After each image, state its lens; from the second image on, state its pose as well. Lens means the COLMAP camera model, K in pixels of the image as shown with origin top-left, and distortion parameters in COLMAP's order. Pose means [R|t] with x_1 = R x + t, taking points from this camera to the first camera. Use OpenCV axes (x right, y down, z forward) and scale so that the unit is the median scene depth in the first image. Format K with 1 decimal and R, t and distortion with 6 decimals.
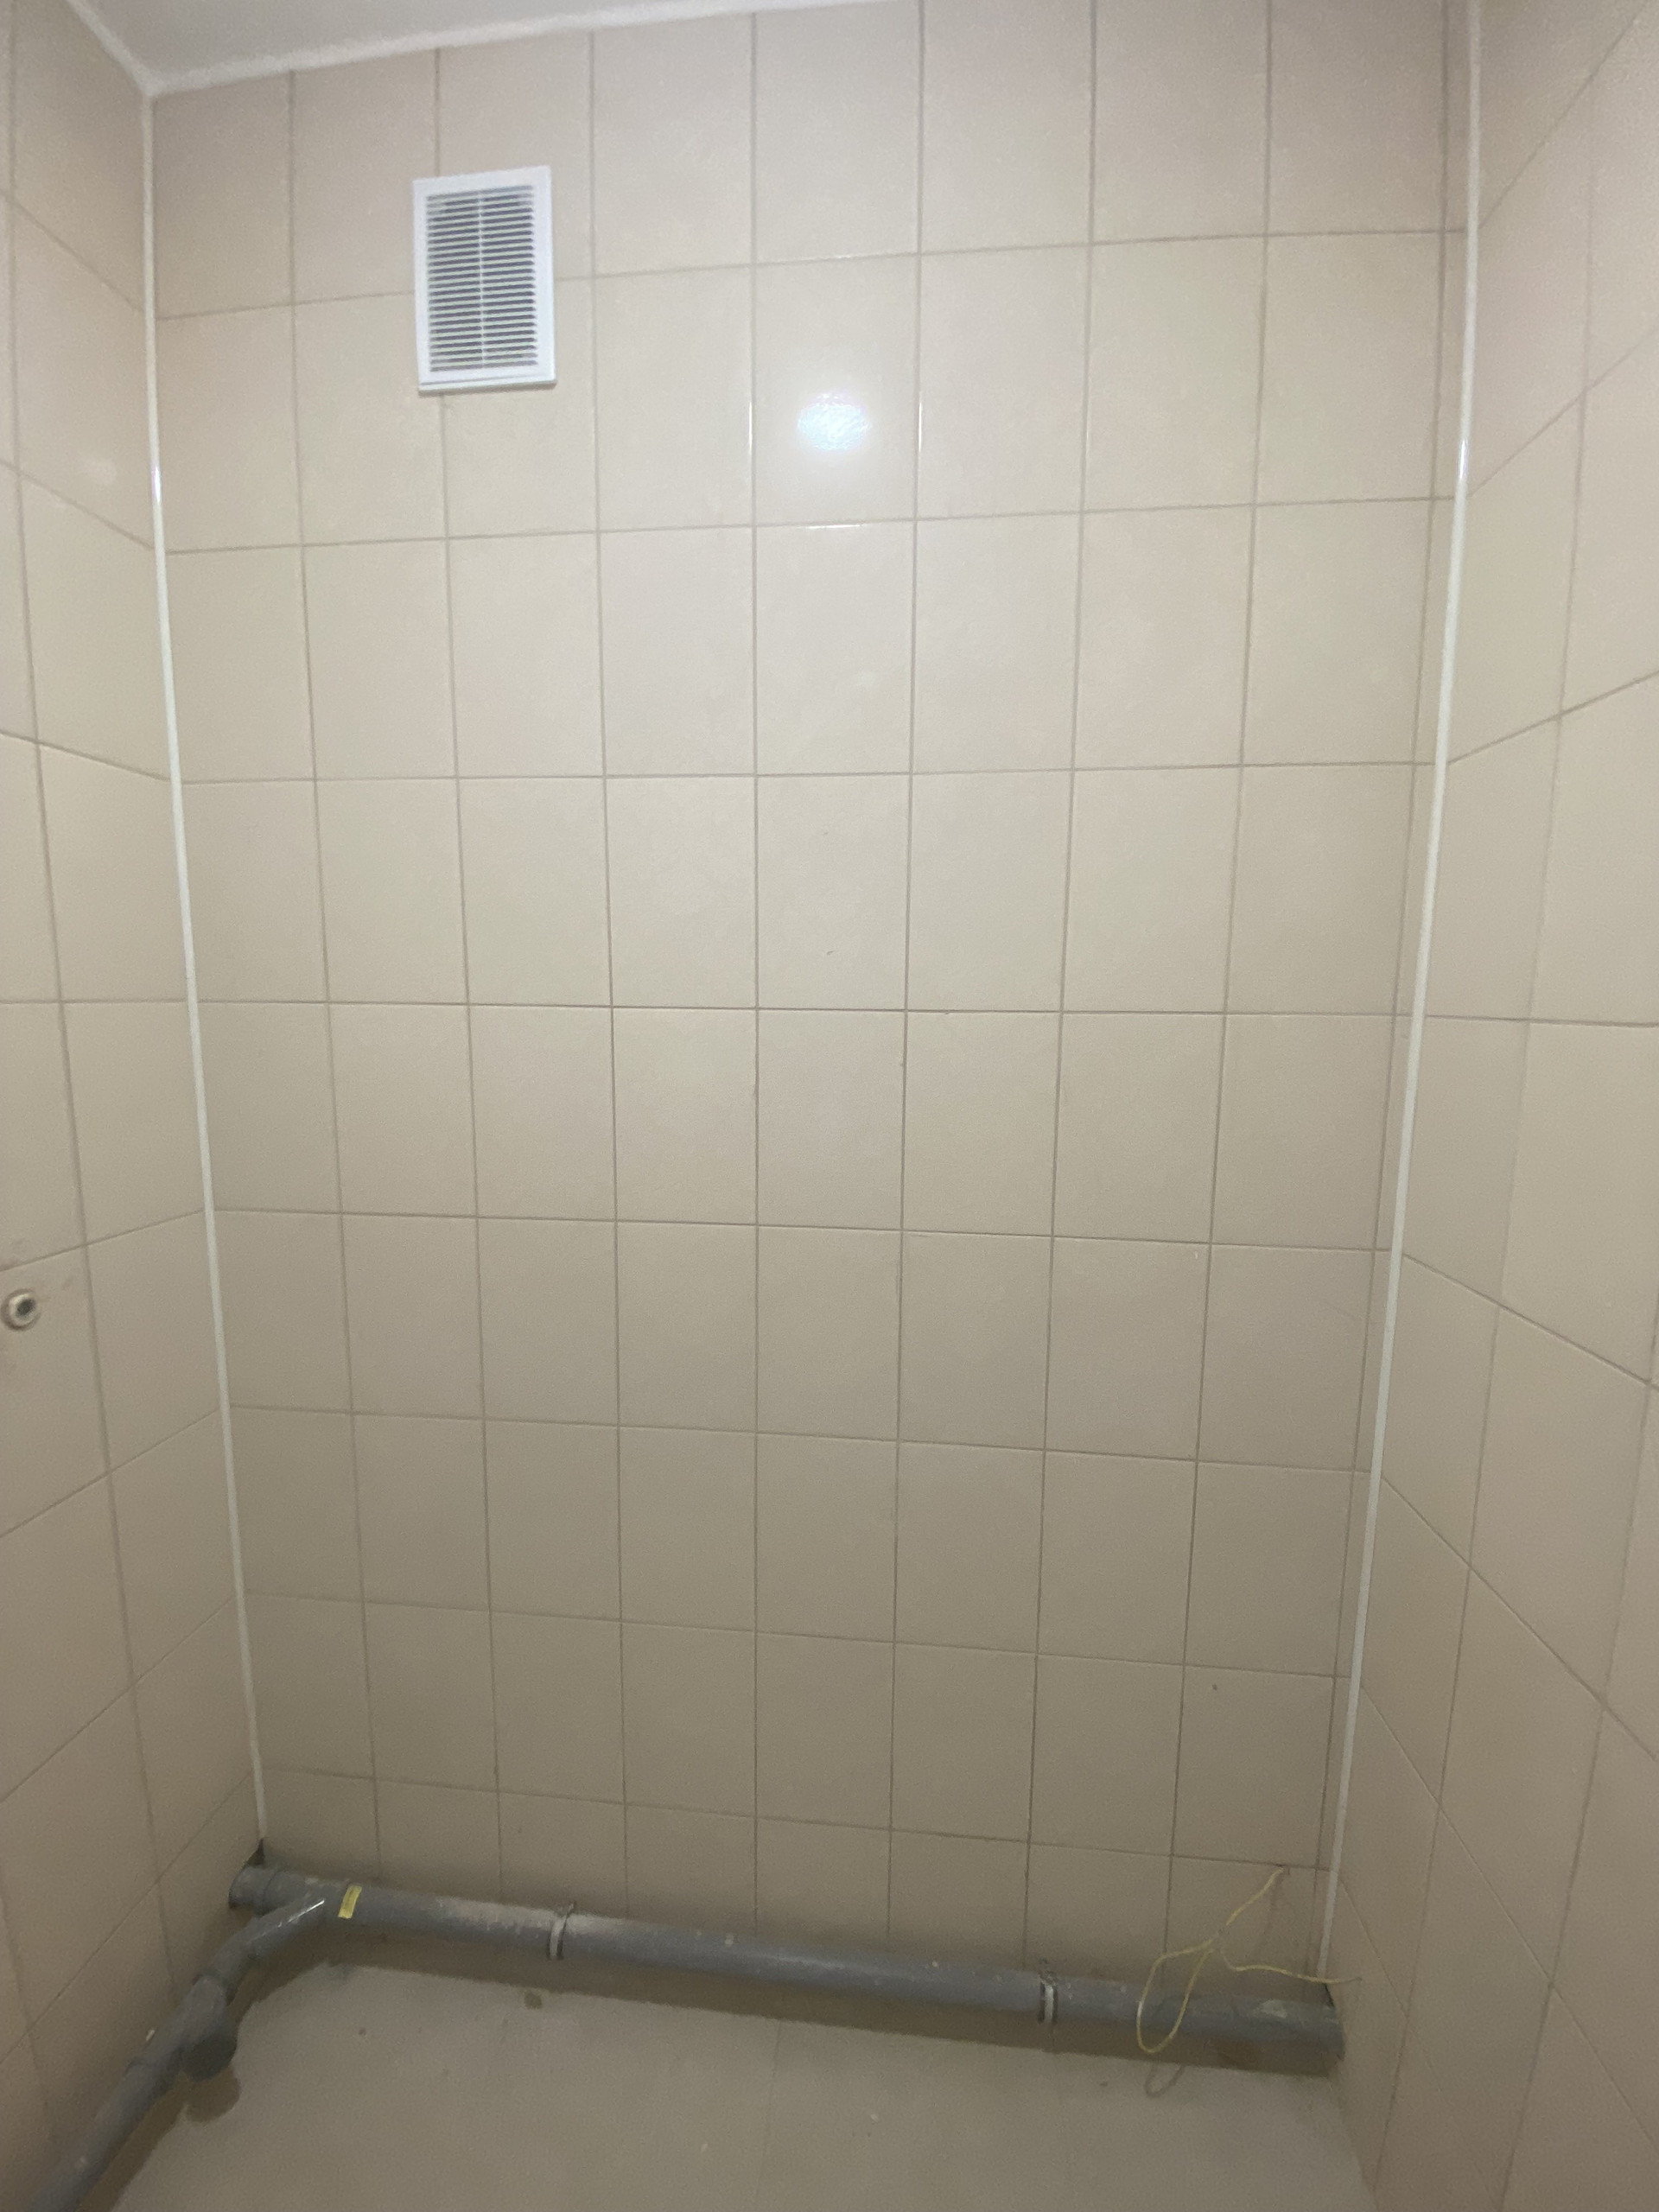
lens RADIAL K [[891.3, 0, 822.6], [0, 891.3, 1136.2], [0, 0, 1]] dist [-0.002275, -0.004670]
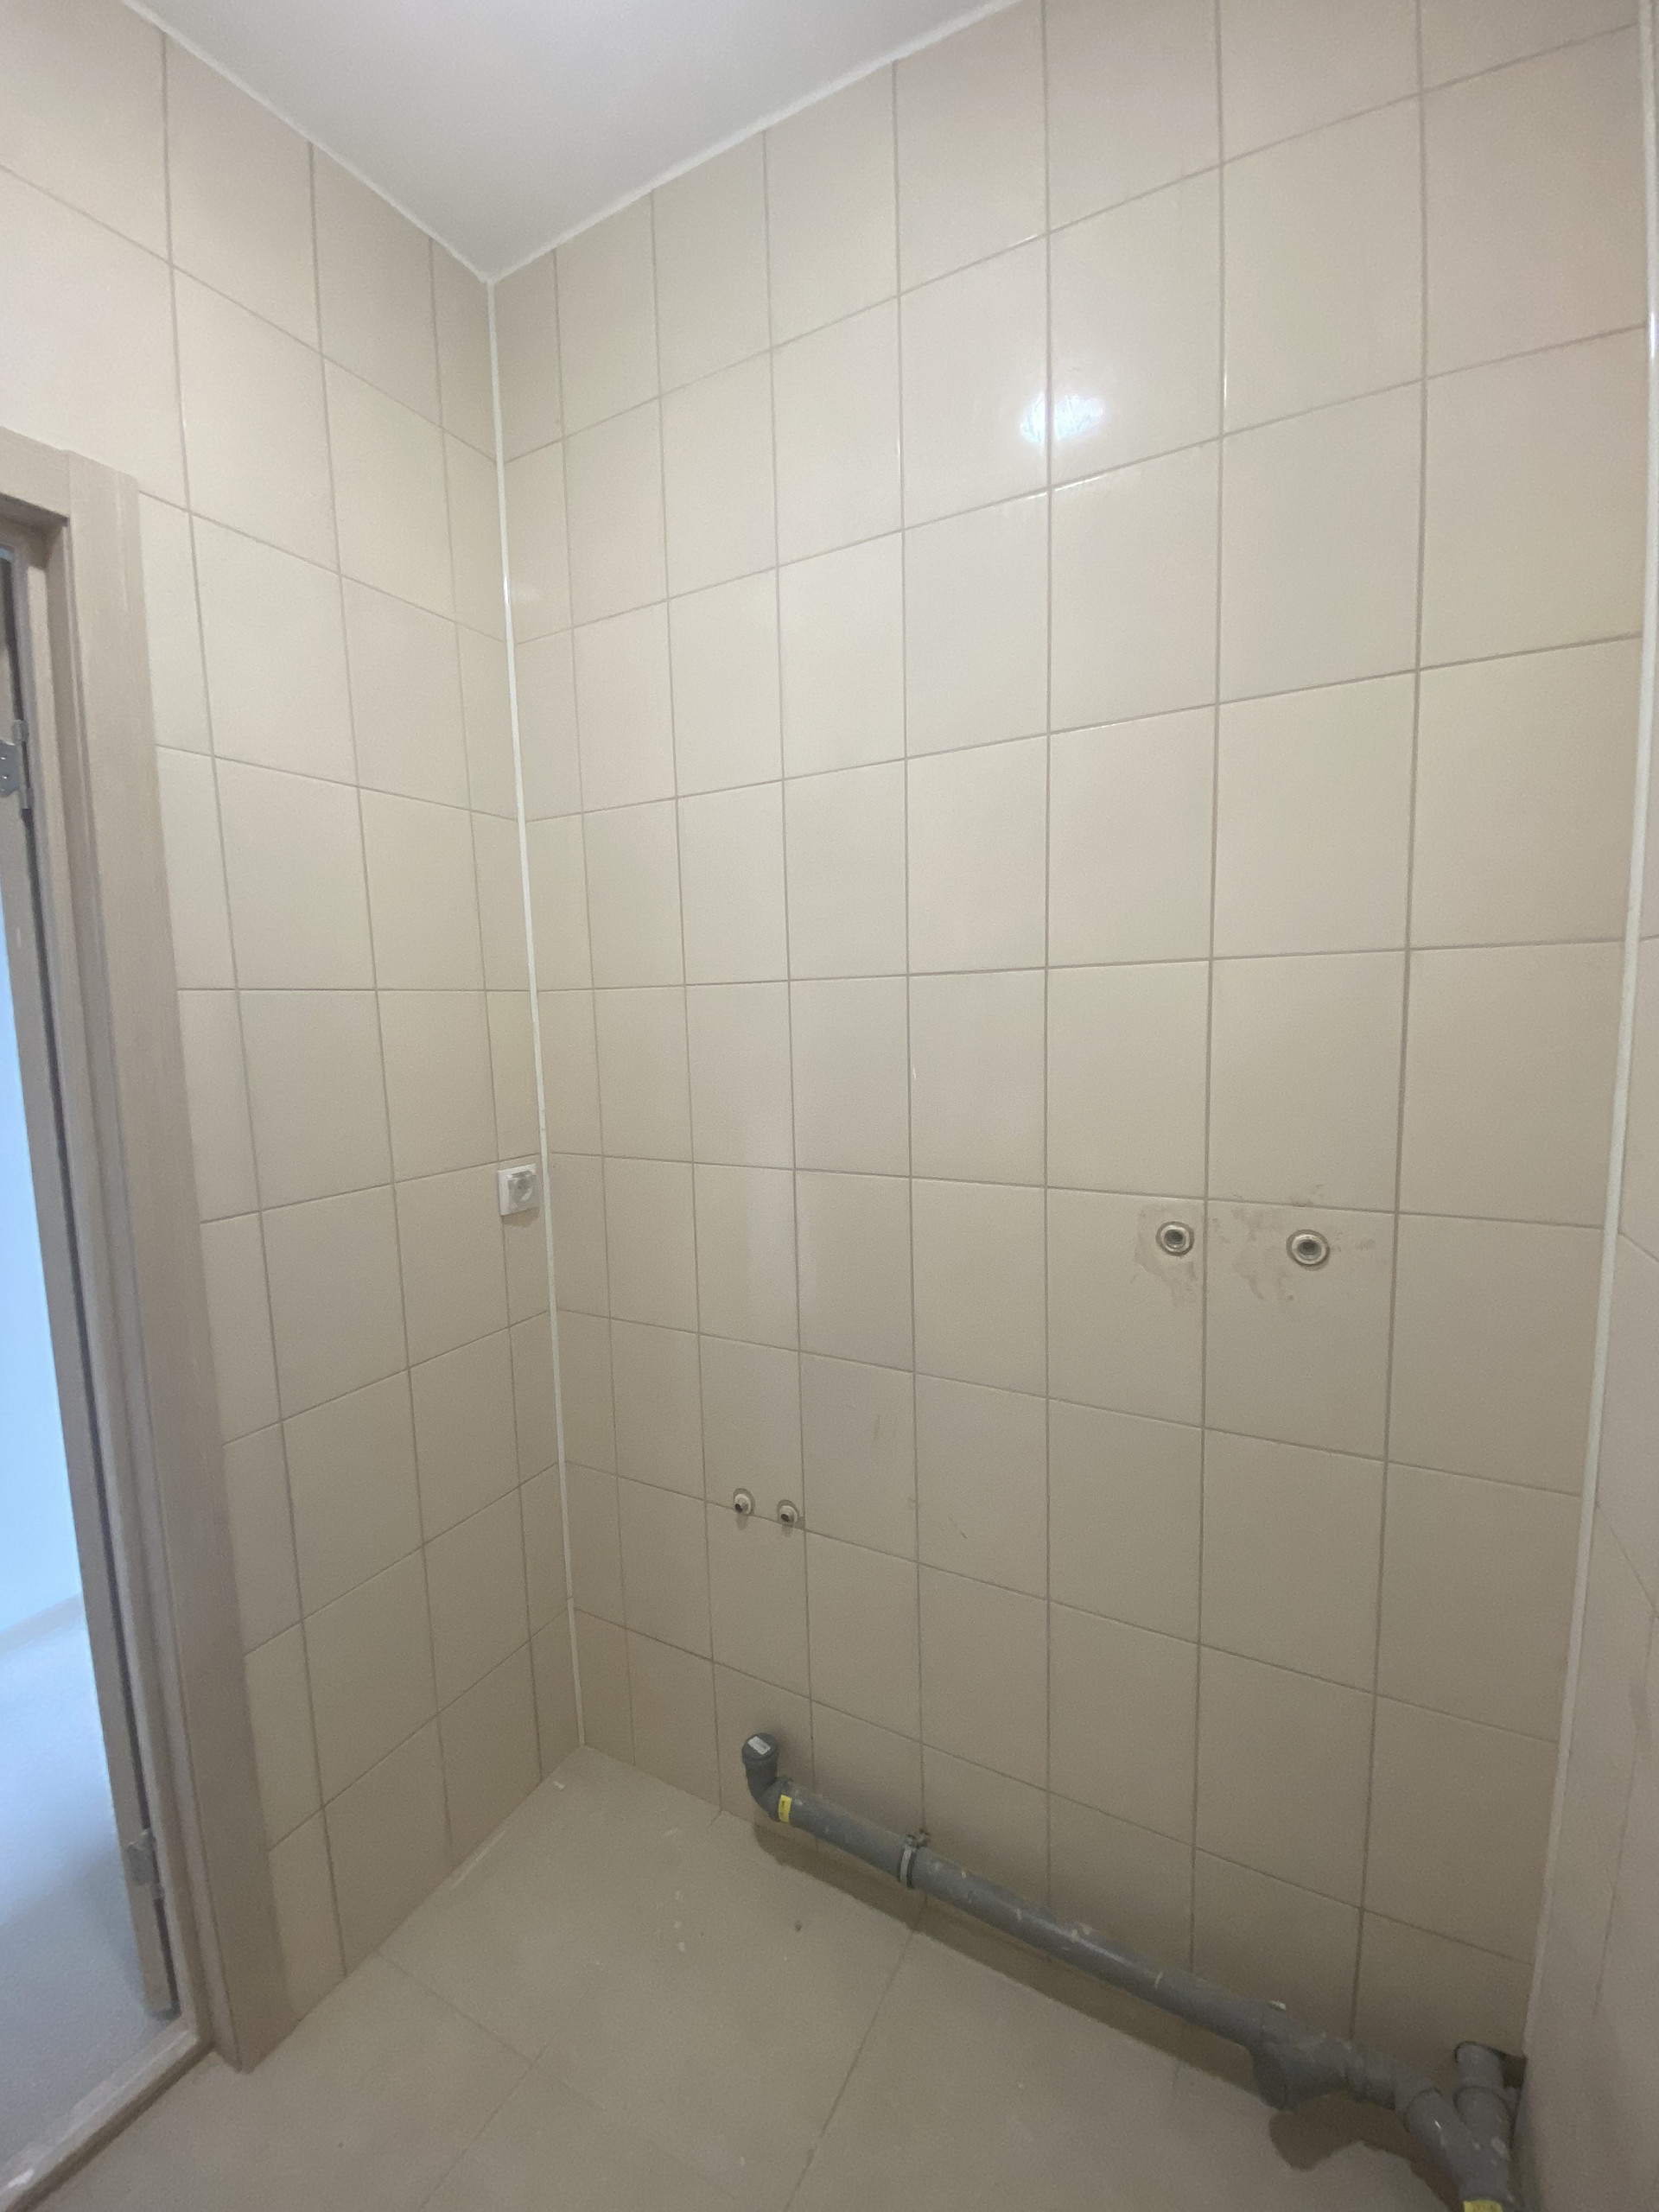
lens RADIAL K [[881.8, 0, 833.1], [0, 881.8, 1096.6], [0, 0, 1]] dist [0.011758, -0.012593]
pose [[0.928913, -0.003758, -0.370280, 0.178541], [0.002256, 0.999987, -0.004488, 0.005988], [0.370292, 0.003333, 0.928909, -0.022844]]
